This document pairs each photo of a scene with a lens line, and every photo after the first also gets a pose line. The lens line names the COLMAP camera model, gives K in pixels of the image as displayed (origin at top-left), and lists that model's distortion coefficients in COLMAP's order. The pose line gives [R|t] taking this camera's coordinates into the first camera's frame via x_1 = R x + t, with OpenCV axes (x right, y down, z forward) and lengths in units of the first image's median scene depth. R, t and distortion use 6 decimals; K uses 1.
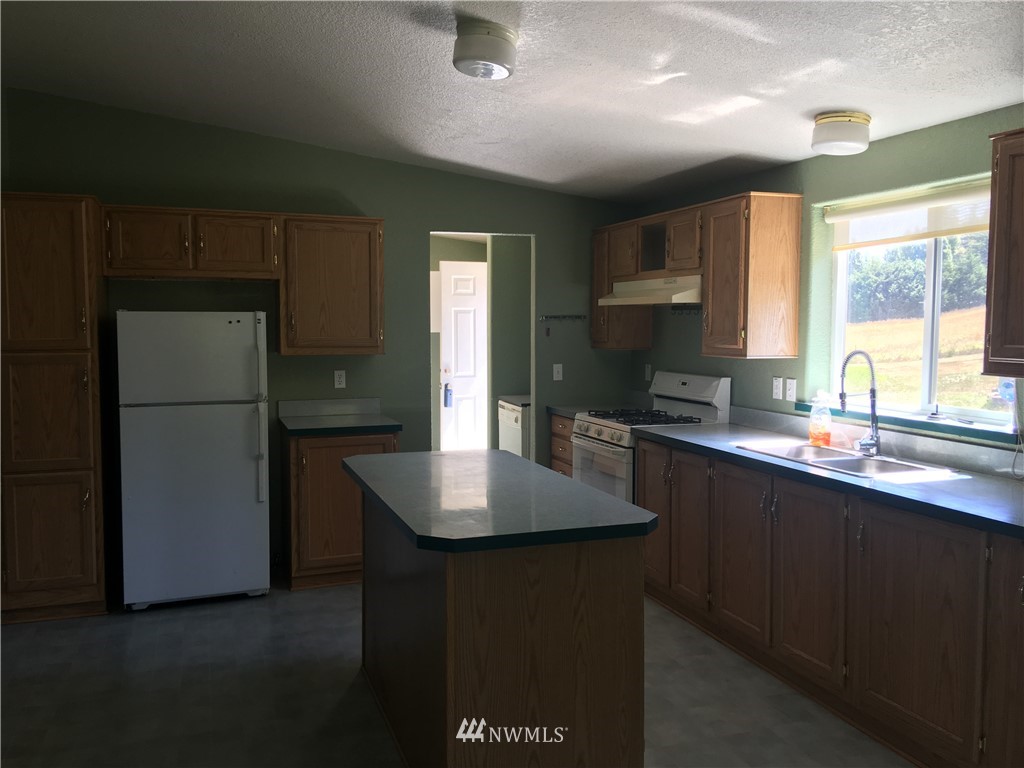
lens RADIAL K [[862.2, 0, 508.3], [0, 862.2, 379.3], [0, 0, 1]] dist [0.106524, -0.164477]
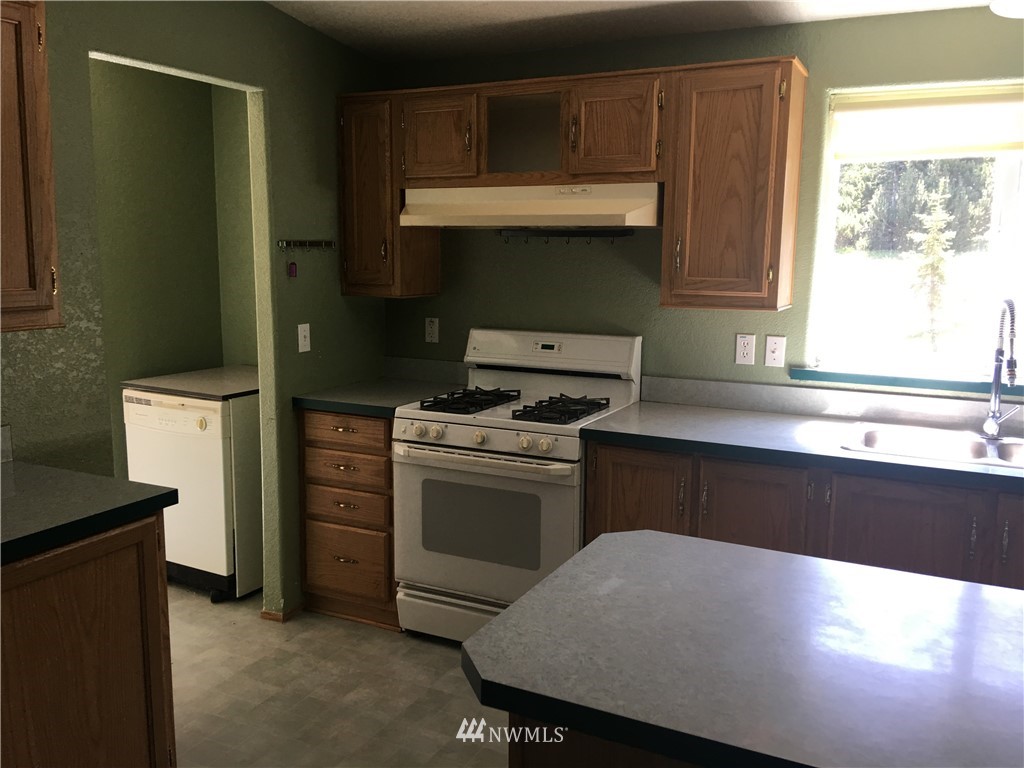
lens RADIAL K [[862.2, 0, 516.6], [0, 862.2, 387.1], [0, 0, 1]] dist [0.106524, -0.164477]
pose [[0.722054, -0.104058, 0.683966, -0.259351], [0.037987, 0.993096, 0.110985, -0.036780], [-0.690793, -0.054155, 0.721022, 0.490919]]
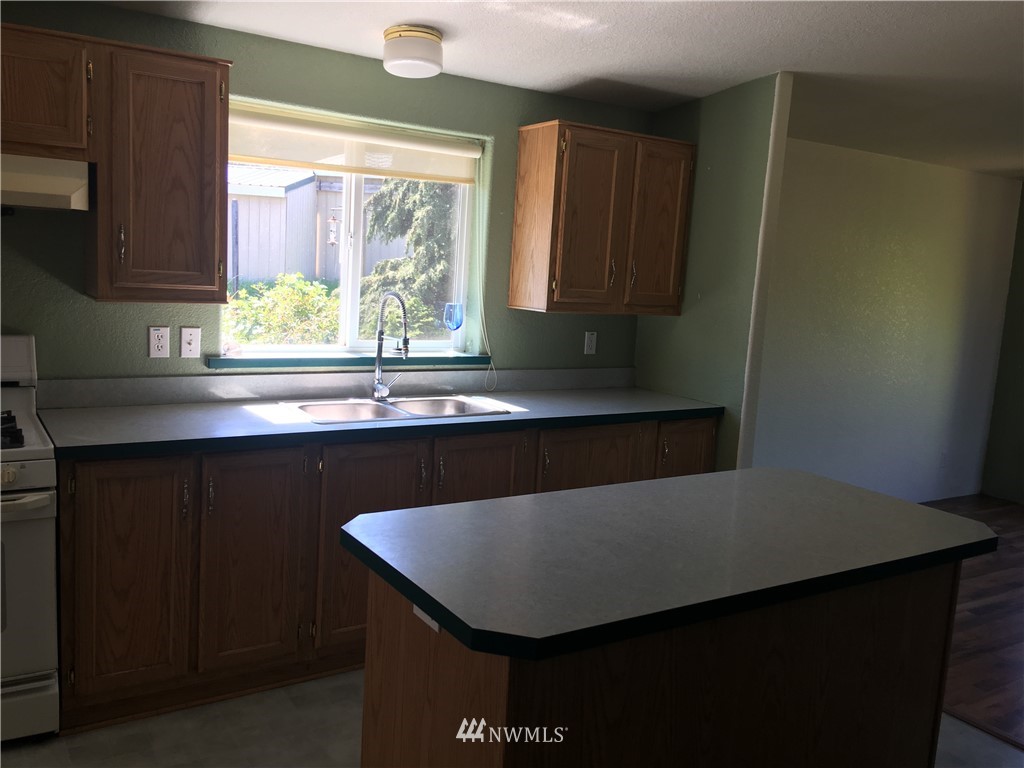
lens RADIAL K [[862.2, 0, 506.6], [0, 862.2, 380.9], [0, 0, 1]] dist [0.106524, -0.164477]
pose [[-0.228468, -0.151015, 0.961768, -0.353077], [0.005605, 0.987676, 0.156414, -0.054565], [-0.973535, 0.041126, -0.224805, 0.712800]]
